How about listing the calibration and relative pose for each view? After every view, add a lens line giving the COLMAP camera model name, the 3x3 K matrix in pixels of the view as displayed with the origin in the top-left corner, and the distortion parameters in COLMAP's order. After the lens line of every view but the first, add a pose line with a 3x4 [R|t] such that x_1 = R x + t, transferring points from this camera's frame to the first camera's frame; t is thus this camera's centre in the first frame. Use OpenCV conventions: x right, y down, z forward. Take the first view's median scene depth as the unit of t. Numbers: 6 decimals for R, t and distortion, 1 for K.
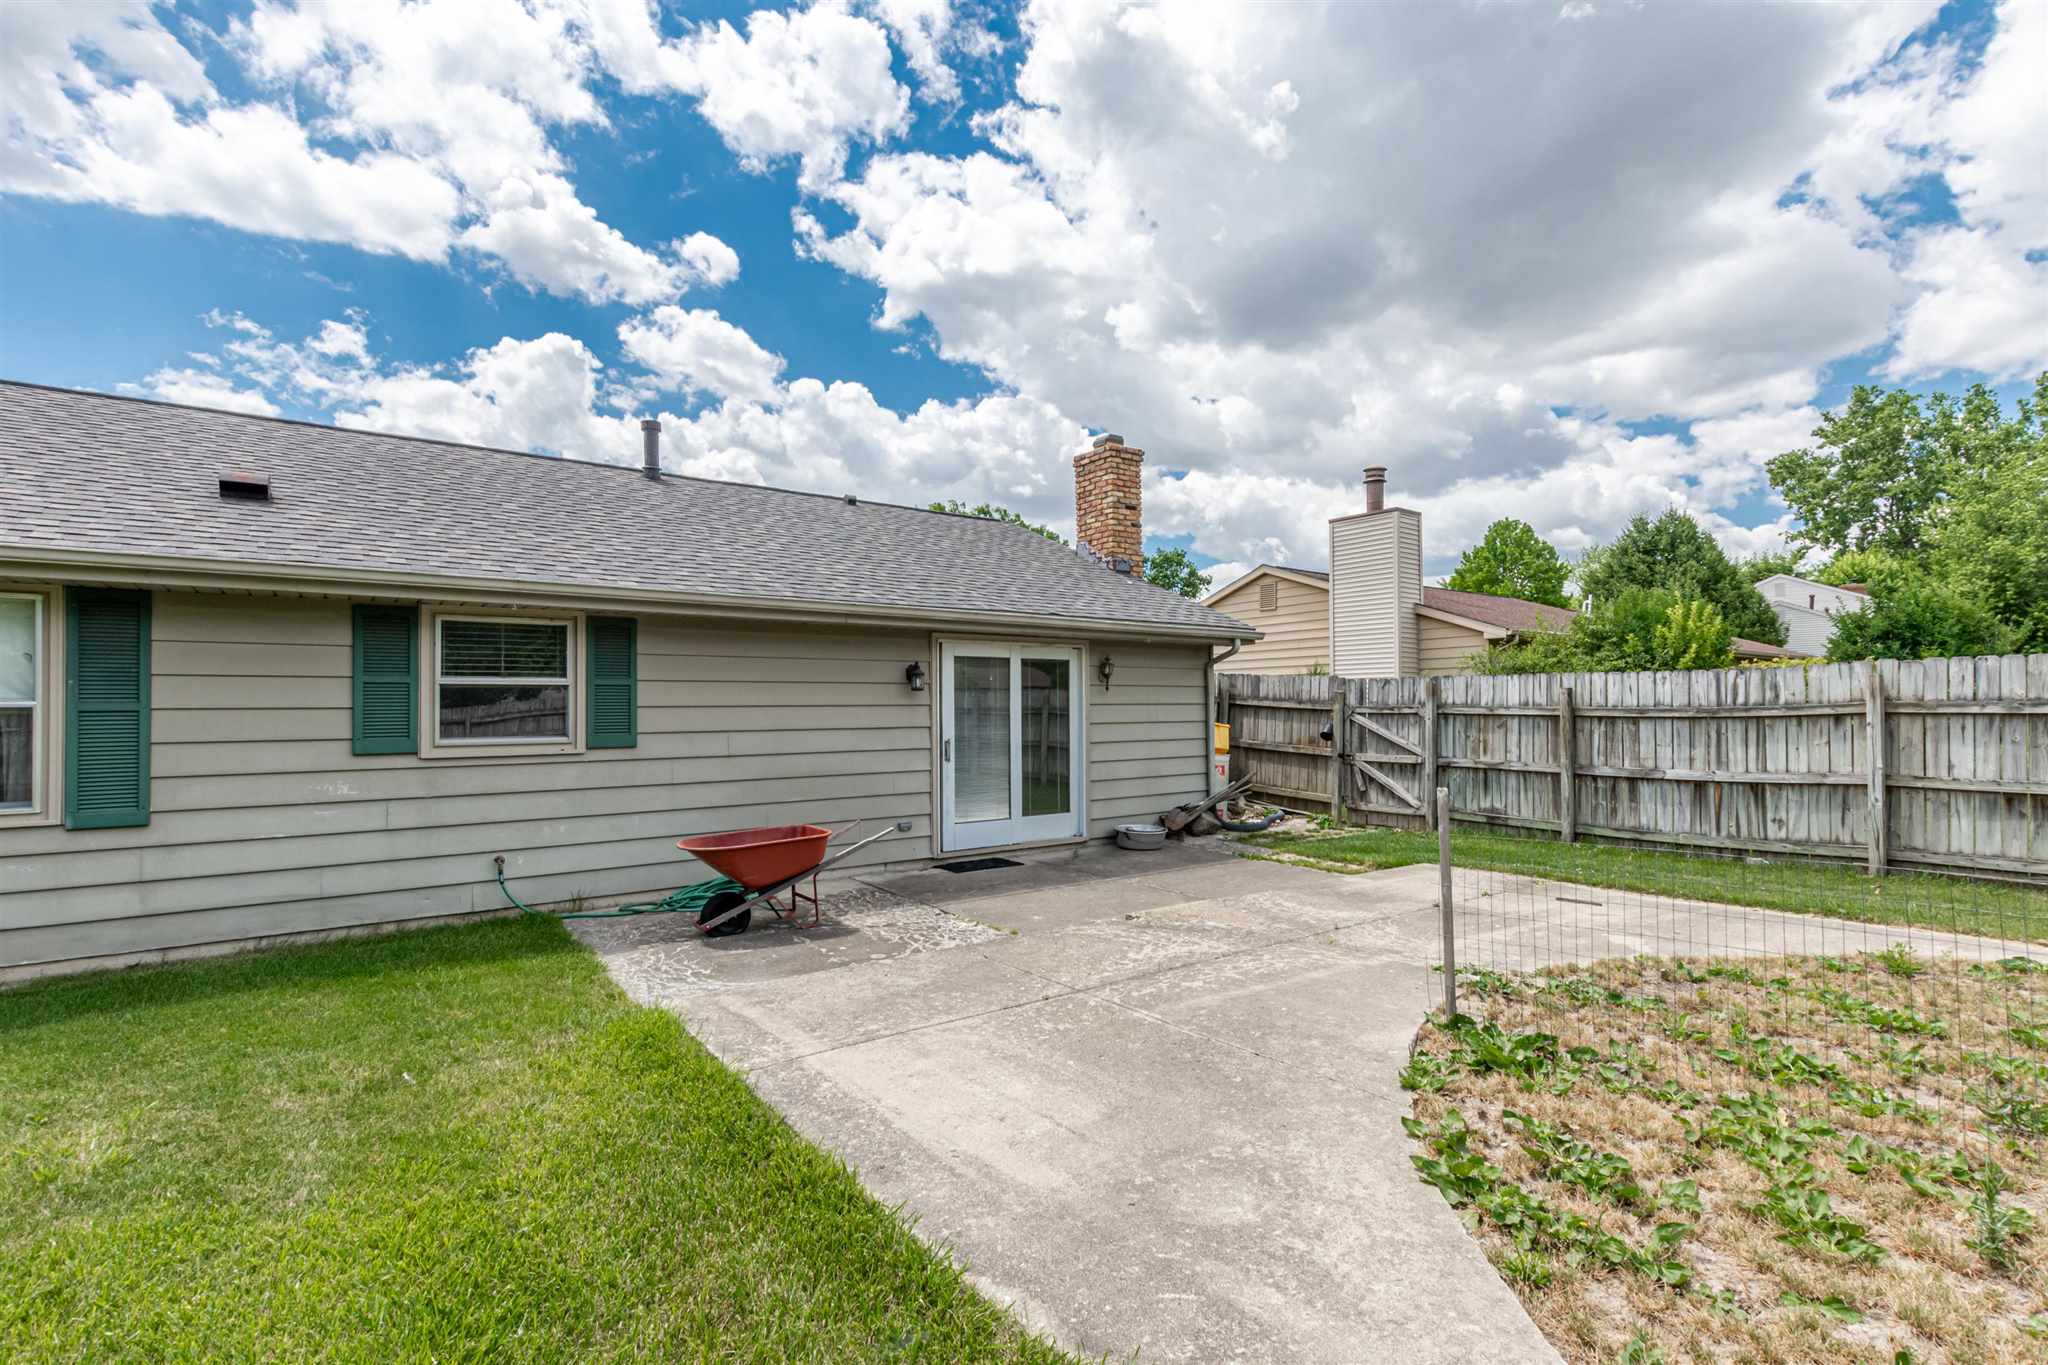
lens RADIAL K [[920.7, 0, 1017.7], [0, 920.7, 688.4], [0, 0, 1]] dist [0.015193, -0.005511]
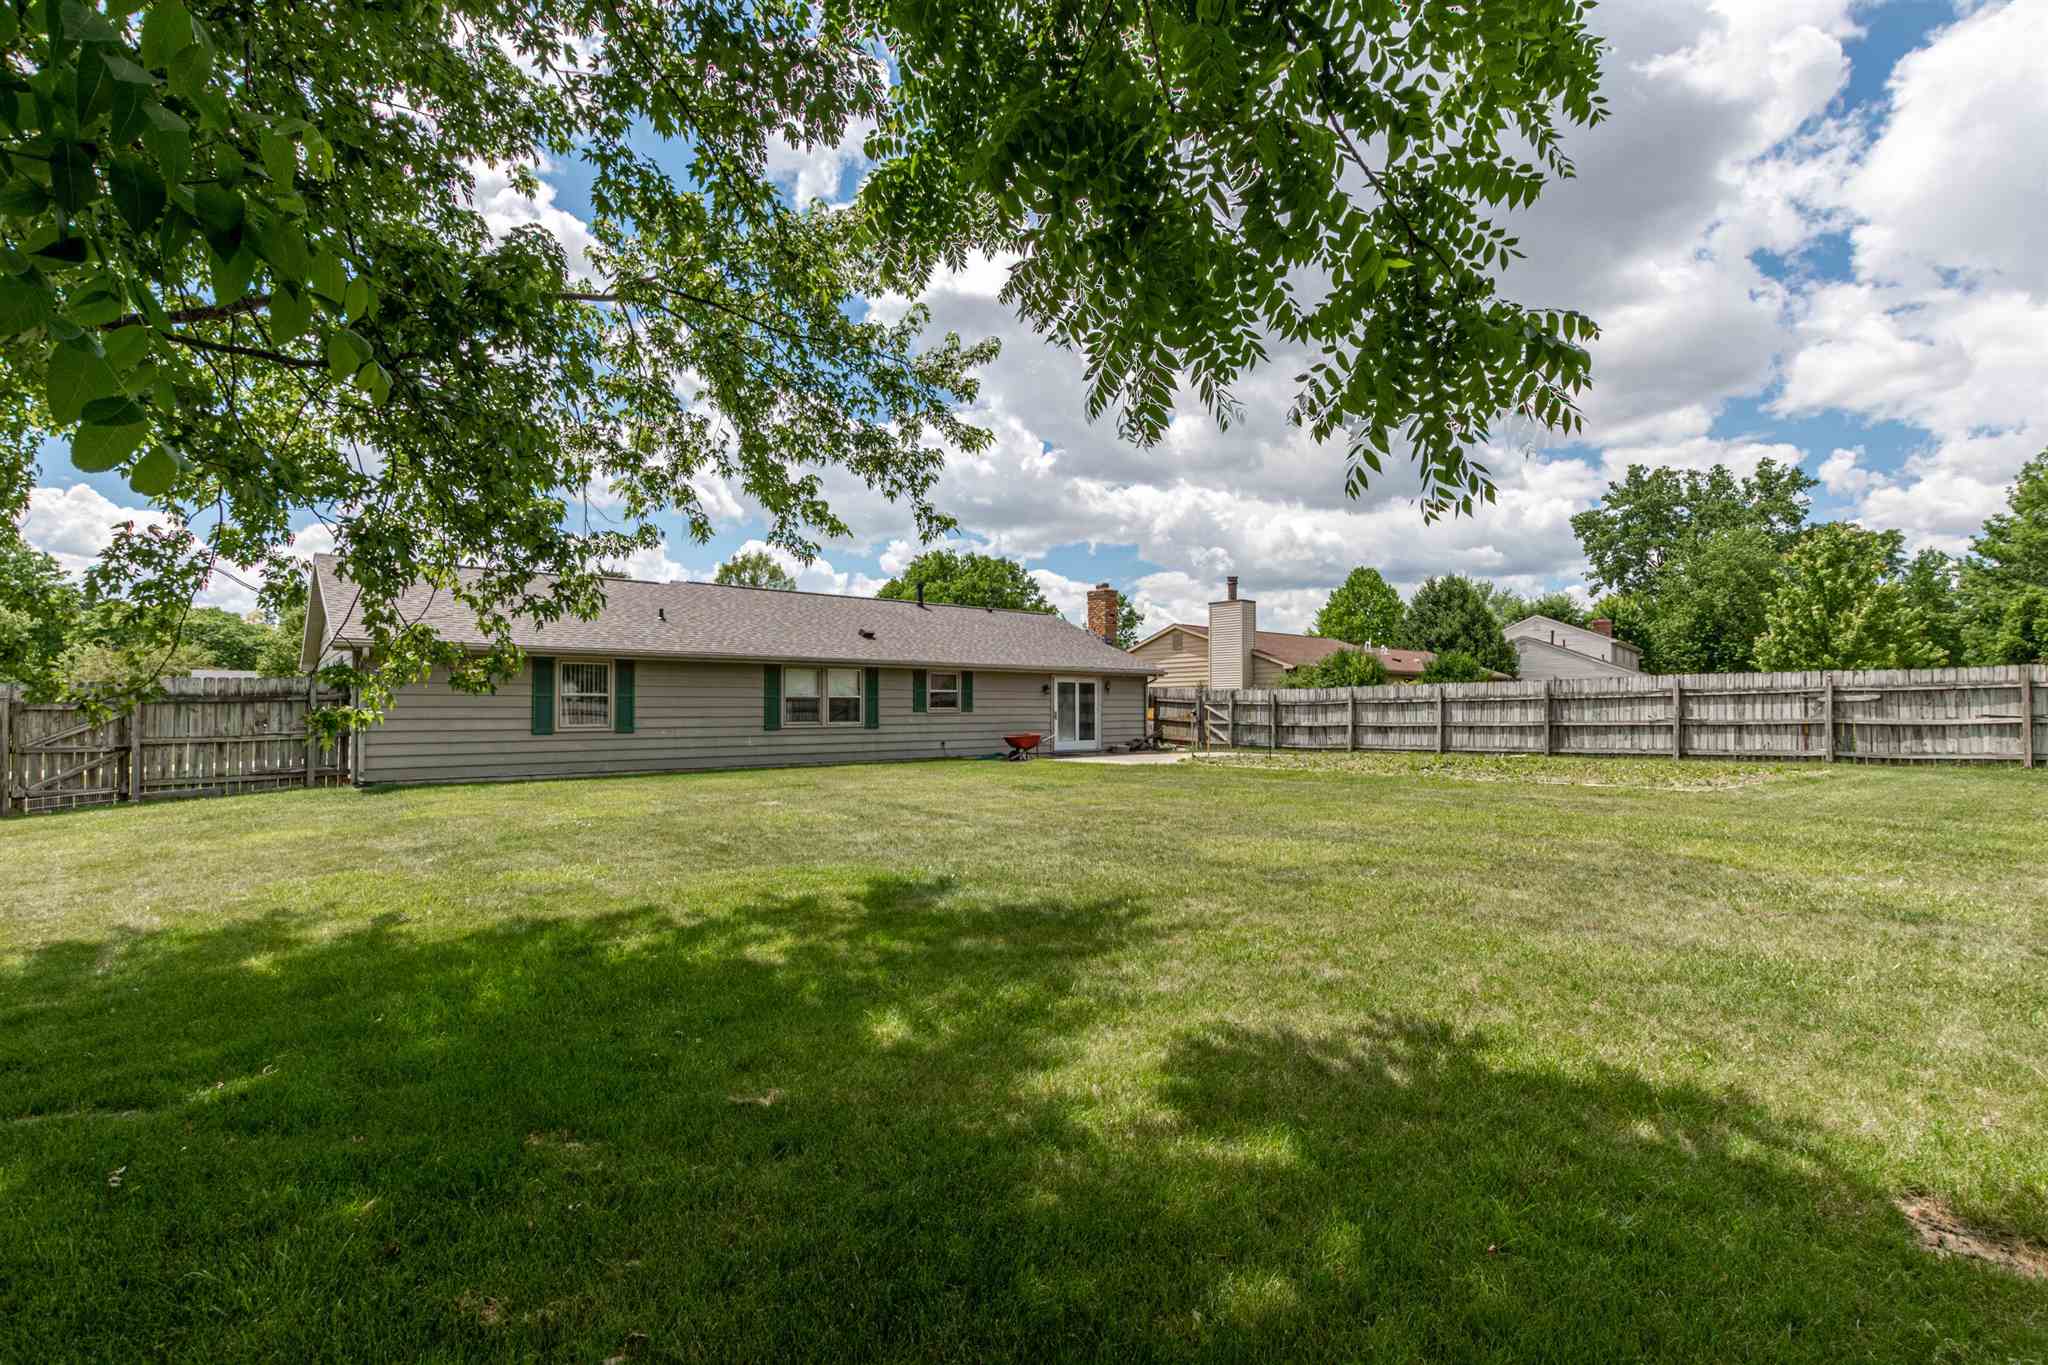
lens RADIAL K [[920.7, 0, 1022.0], [0, 920.7, 694.2], [0, 0, 1]] dist [0.015193, -0.005511]
pose [[0.996959, 0.005367, 0.077740, -0.364819], [-0.005574, 0.999981, 0.002451, -0.004875], [-0.077725, -0.002877, 0.996971, -1.668448]]
